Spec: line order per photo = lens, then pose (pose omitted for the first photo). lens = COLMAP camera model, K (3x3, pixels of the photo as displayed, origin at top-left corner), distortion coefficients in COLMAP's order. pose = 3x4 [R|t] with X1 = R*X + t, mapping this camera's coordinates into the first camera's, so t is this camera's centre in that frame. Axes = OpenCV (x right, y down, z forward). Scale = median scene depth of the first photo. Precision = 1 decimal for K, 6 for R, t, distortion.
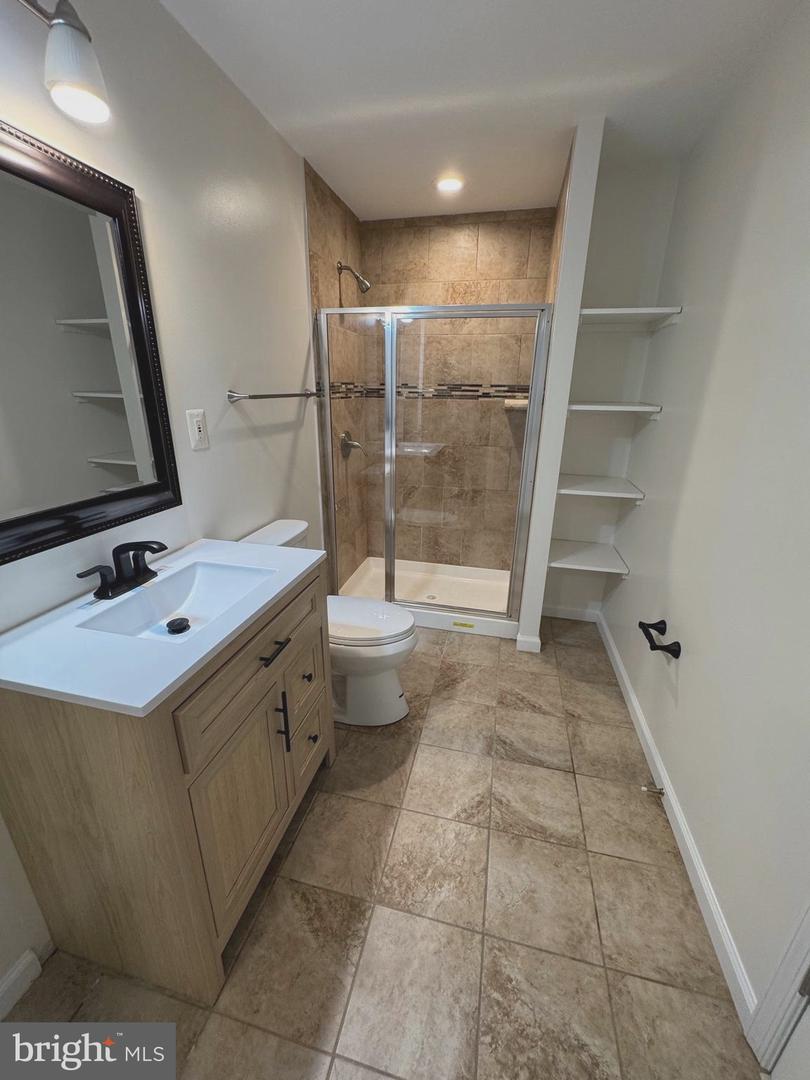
lens RADIAL K [[432.7, 0, 406.4], [0, 432.7, 543.0], [0, 0, 1]] dist [-0.002024, 0.001164]
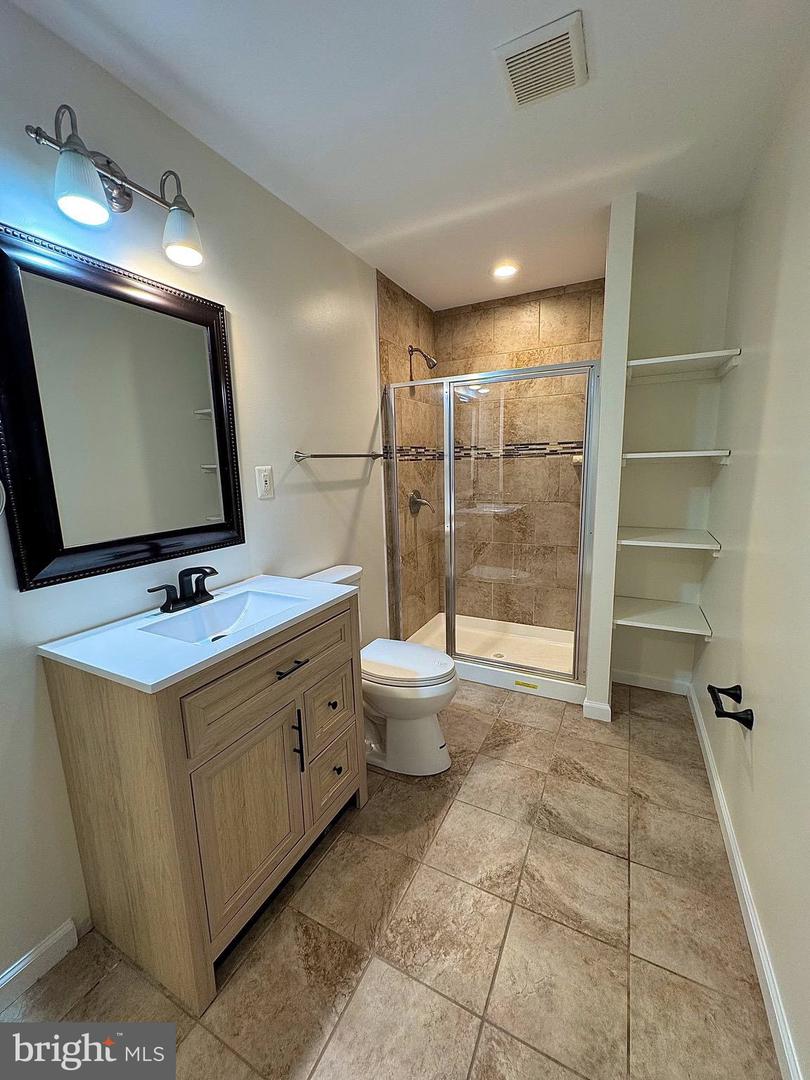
lens RADIAL K [[432.7, 0, 406.4], [0, 432.7, 542.8], [0, 0, 1]] dist [-0.002024, 0.001164]
pose [[0.970220, 0.004775, -0.242177, 0.155017], [-0.043193, 0.987192, -0.153577, 0.057821], [0.238342, 0.159463, 0.958000, -0.024117]]
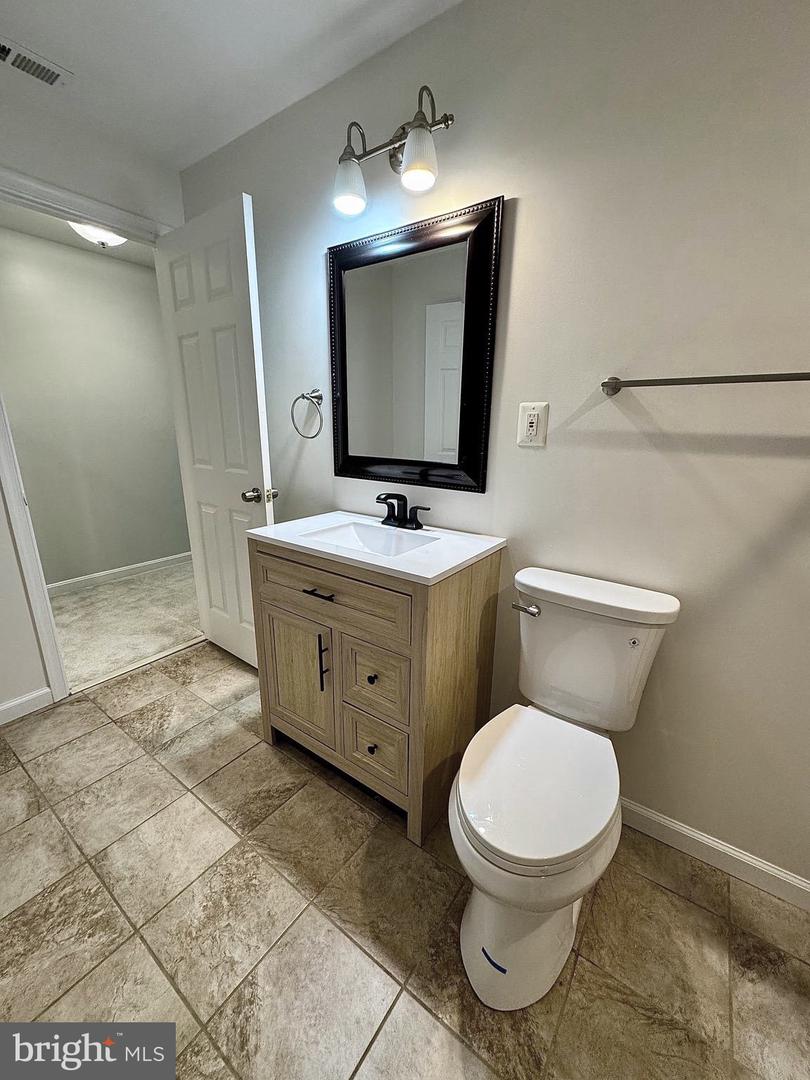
lens RADIAL K [[432.7, 0, 403.2], [0, 432.7, 539.8], [0, 0, 1]] dist [-0.002024, 0.001164]
pose [[-0.382389, 0.230254, -0.894853, 0.395997], [-0.327782, 0.871667, 0.364356, -0.240670], [0.863908, 0.432642, -0.257843, 0.906490]]
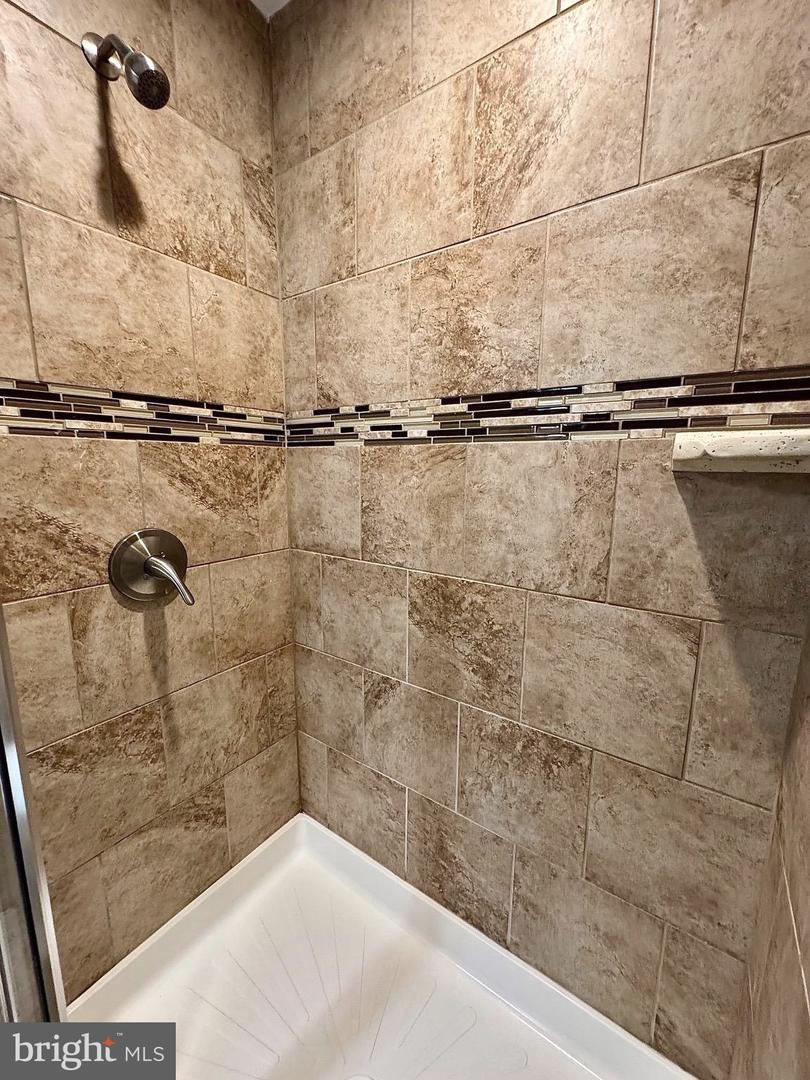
lens RADIAL K [[432.7, 0, 407.1], [0, 432.7, 541.5], [0, 0, 1]] dist [-0.002024, 0.001164]
pose [[0.927162, 0.059867, -0.369847, 0.287818], [-0.123885, 0.980612, -0.151833, -0.341643], [0.353586, 0.186592, 0.916602, 1.164218]]
